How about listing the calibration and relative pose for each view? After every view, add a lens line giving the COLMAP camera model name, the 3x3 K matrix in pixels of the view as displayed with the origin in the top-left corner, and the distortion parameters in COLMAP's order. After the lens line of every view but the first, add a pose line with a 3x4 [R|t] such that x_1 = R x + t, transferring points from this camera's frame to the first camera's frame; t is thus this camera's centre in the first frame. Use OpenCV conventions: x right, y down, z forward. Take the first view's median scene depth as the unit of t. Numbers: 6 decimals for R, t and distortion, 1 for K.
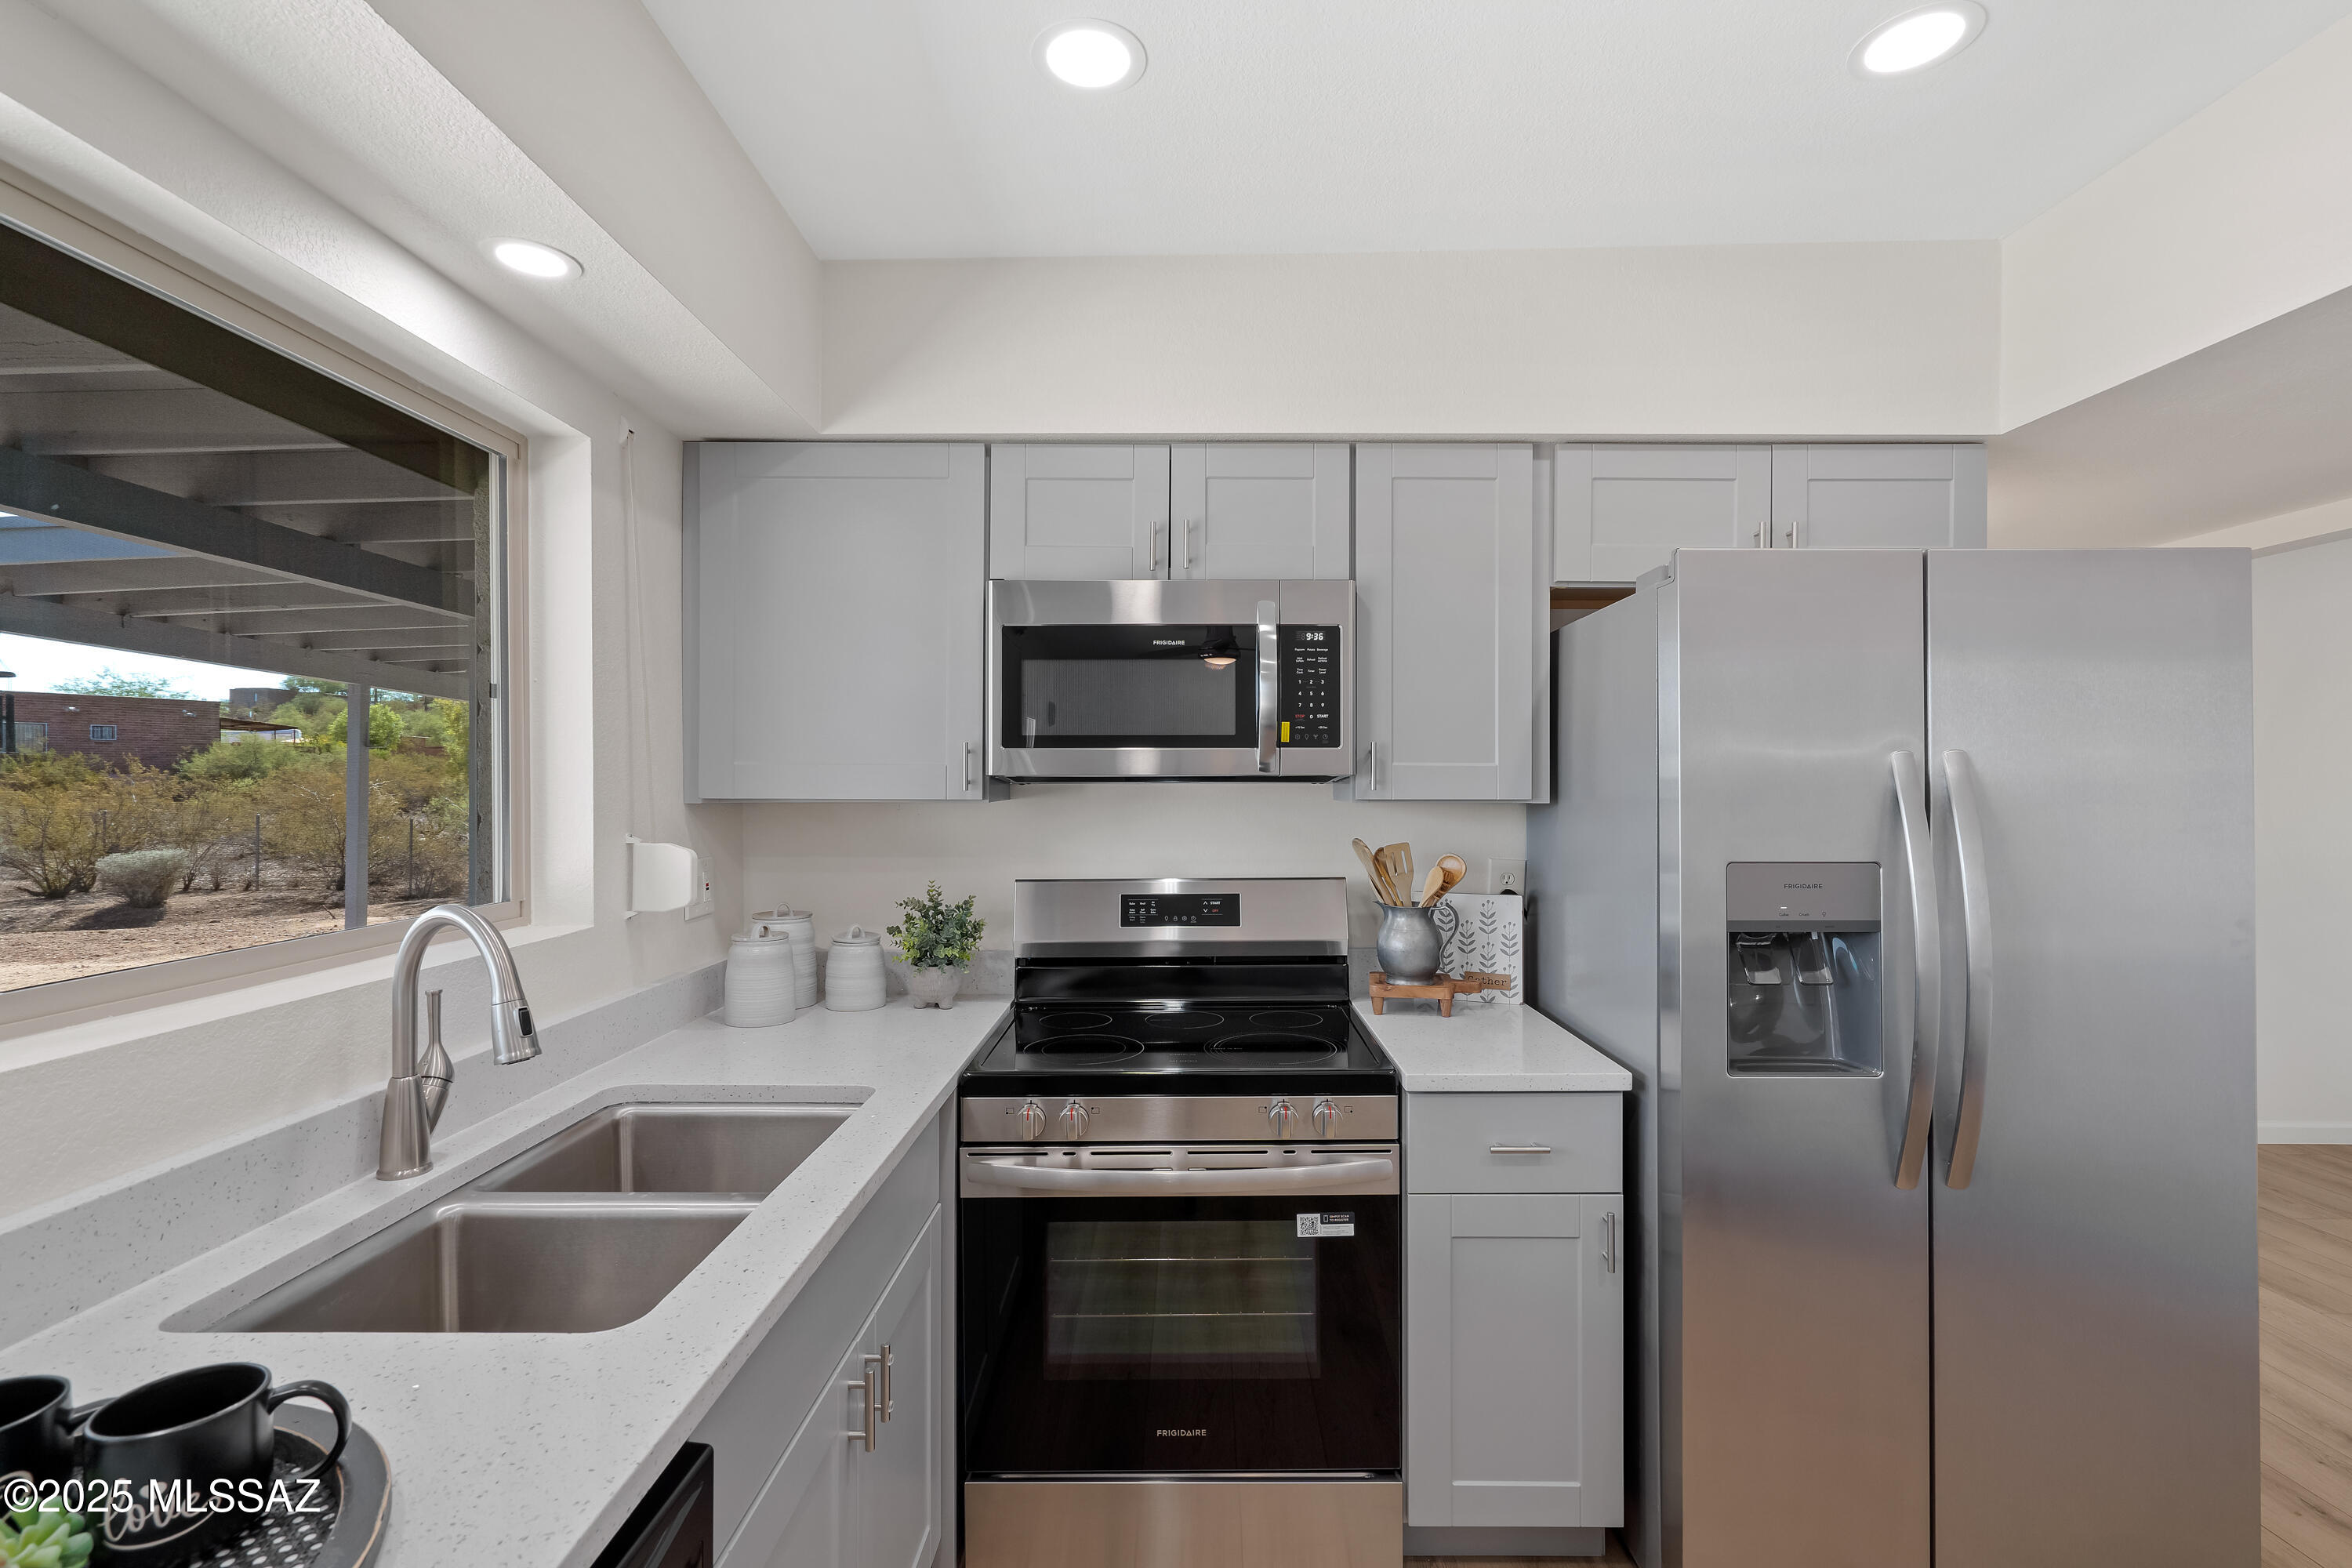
lens RADIAL K [[1064.6, 0, 1174.8], [0, 1064.6, 783.7], [0, 0, 1]] dist [-0.003369, 0.000360]
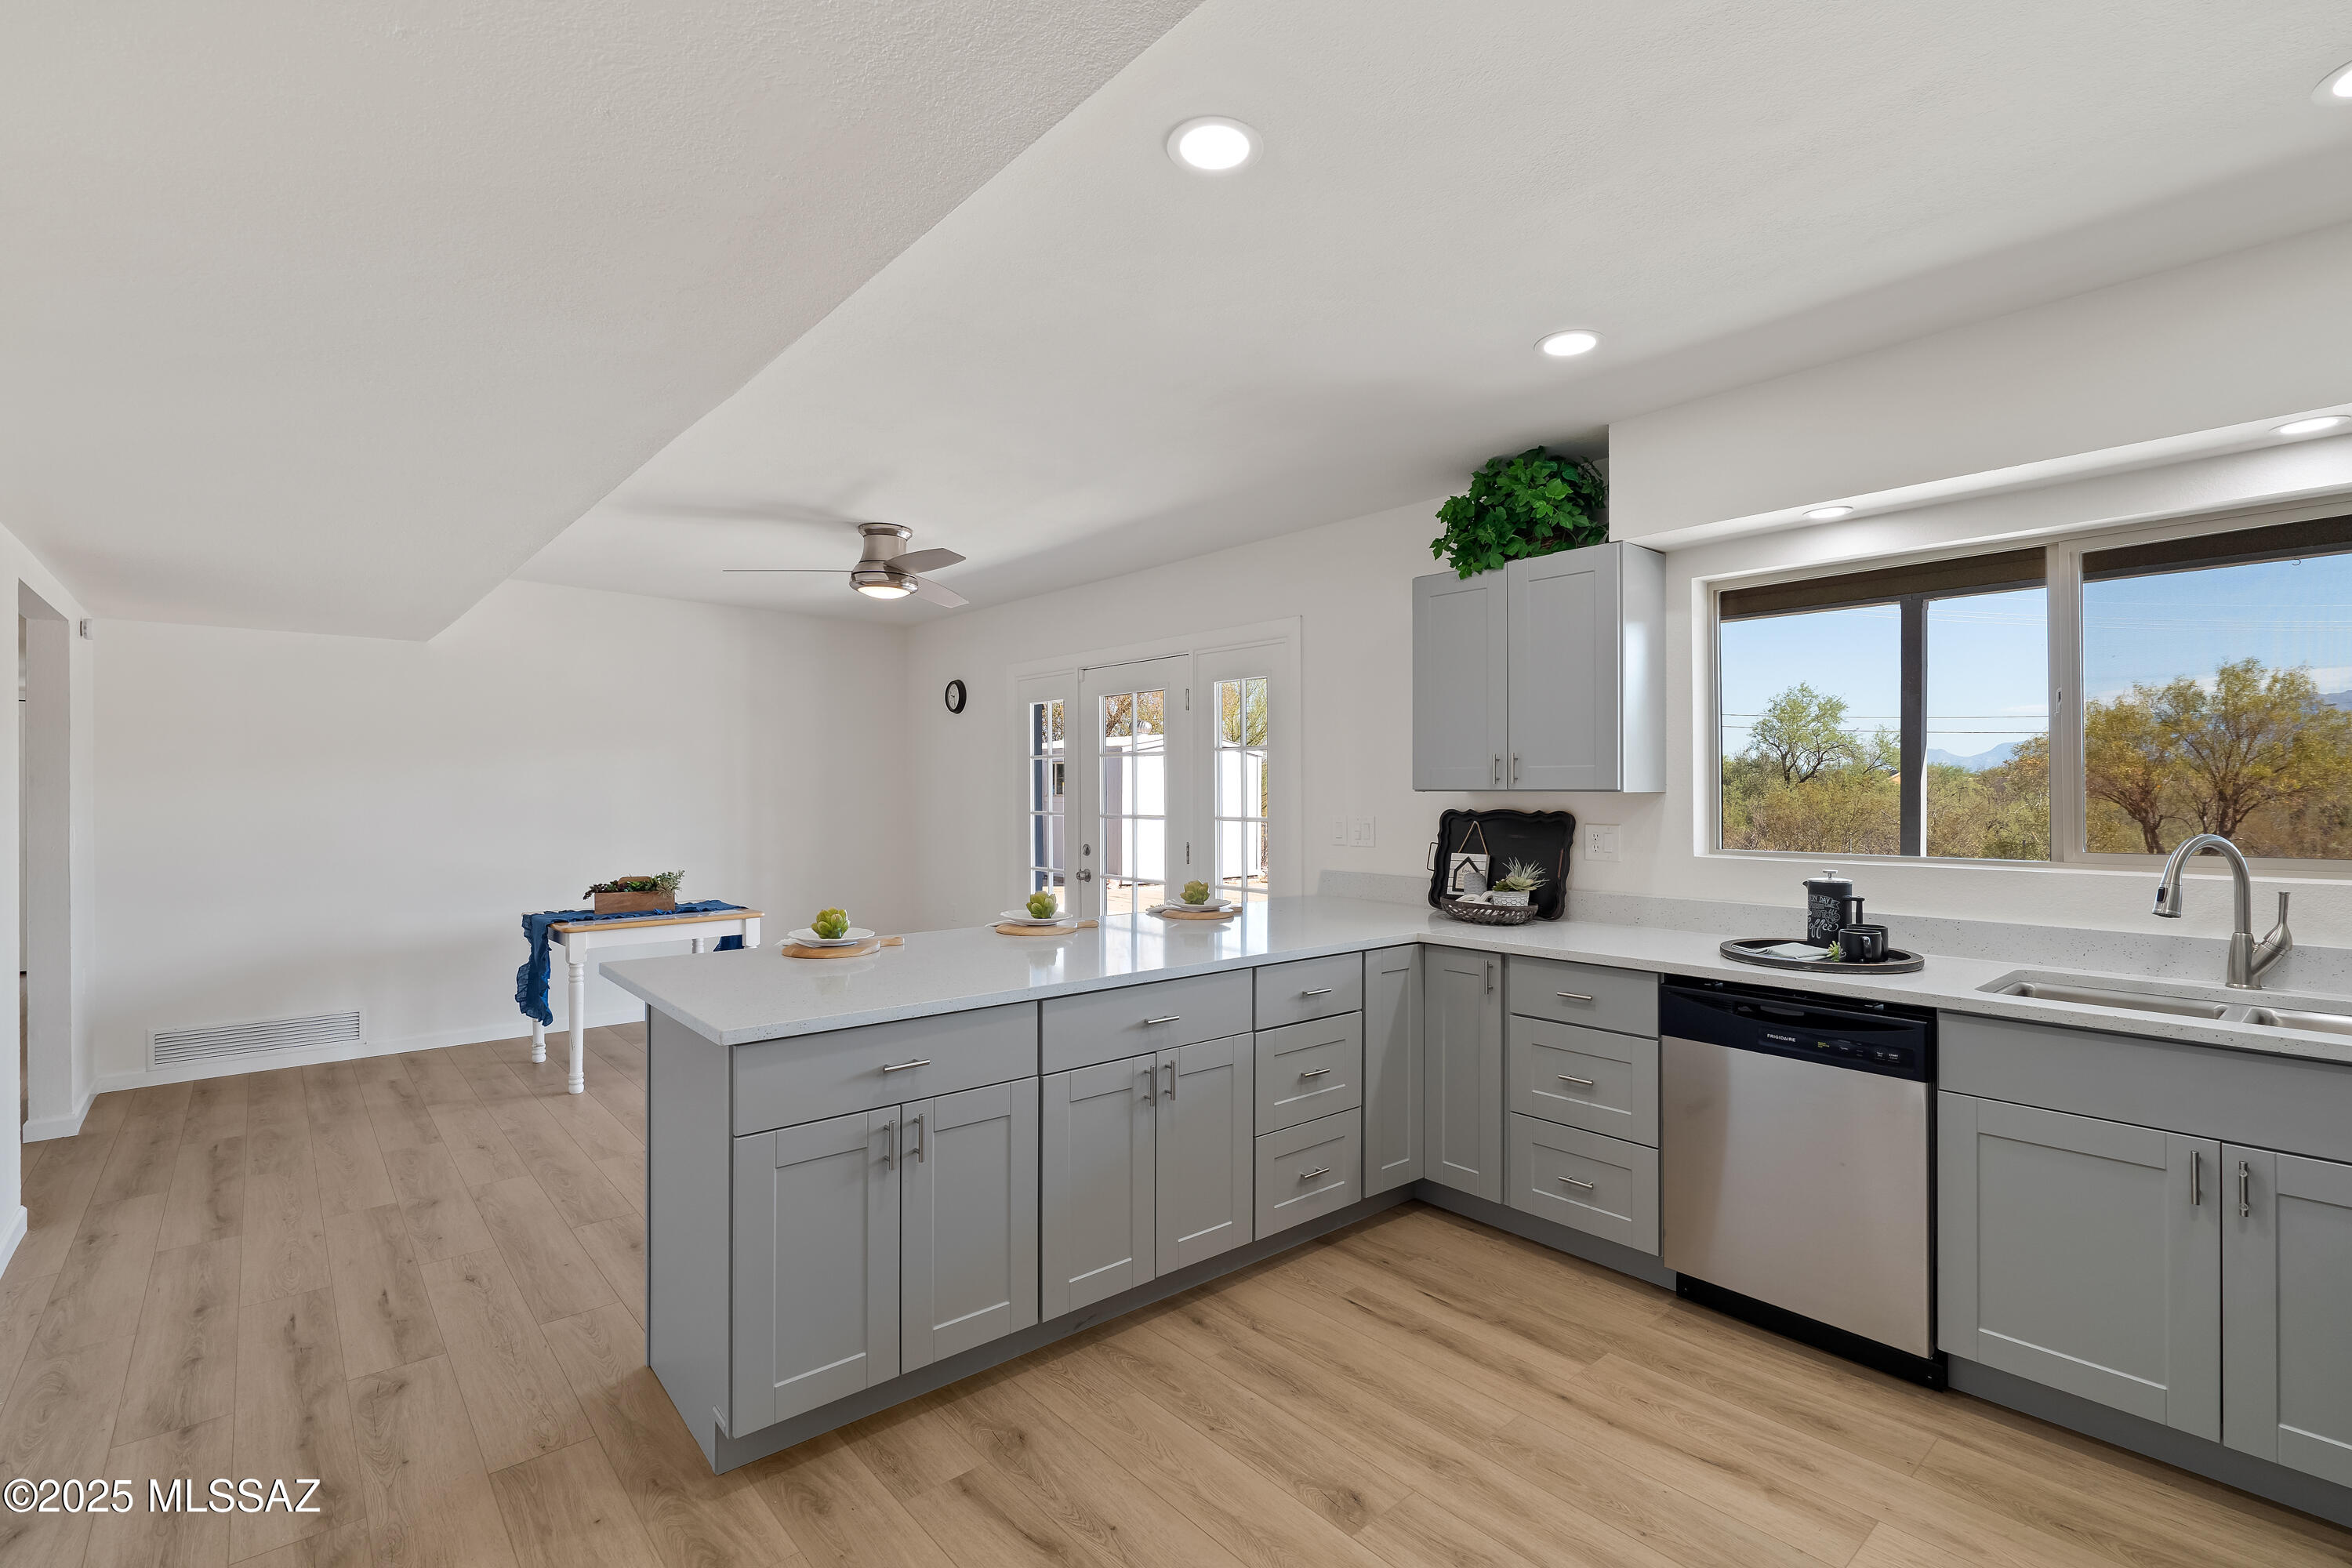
lens RADIAL K [[1064.6, 0, 1182.6], [0, 1064.6, 783.0], [0, 0, 1]] dist [-0.003369, 0.000360]
pose [[-0.750142, -0.000463, -0.661276, 1.100907], [0.004918, 0.999968, -0.006279, 0.017054], [0.661258, -0.007962, -0.750116, 0.722534]]
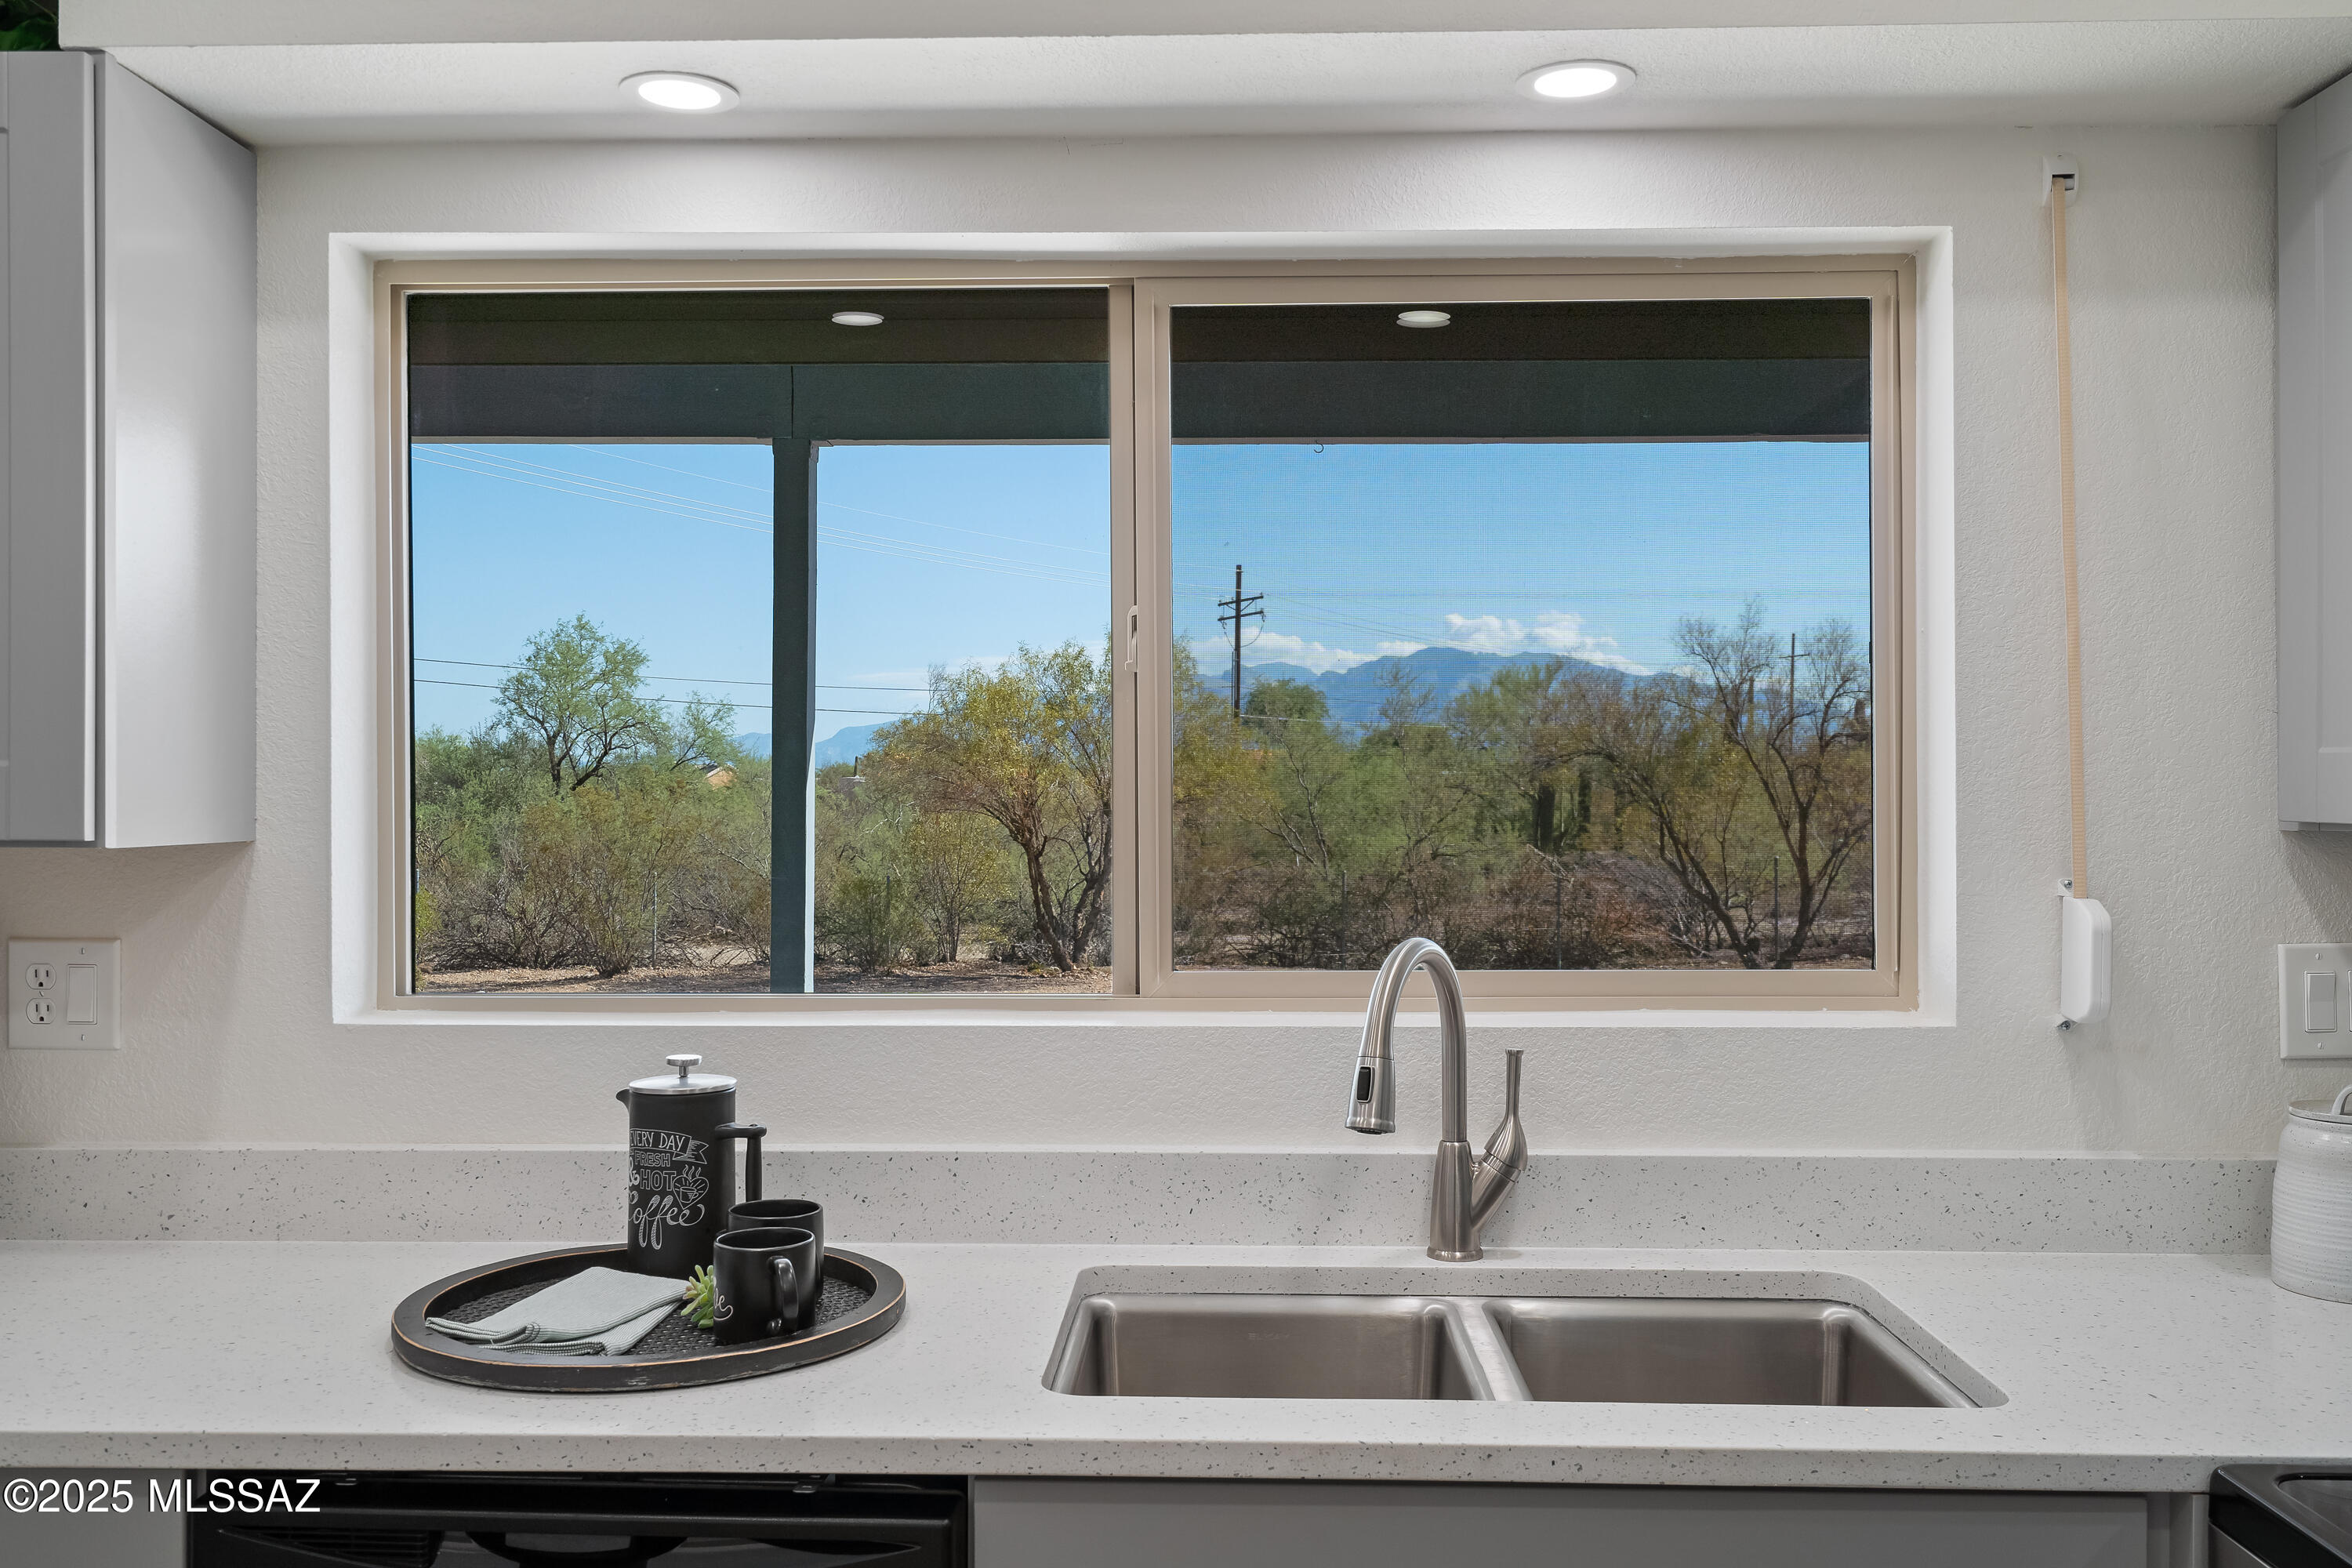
lens RADIAL K [[1953.5, 0, 1185.7], [0, 1953.5, 800.7], [0, 0, 1]] dist [0.016907, -0.003883]
pose [[-0.019838, 0.005837, -0.999786, 0.514130], [0.001363, 0.999982, 0.005811, -0.002212], [0.999802, -0.001248, -0.019845, 0.509865]]
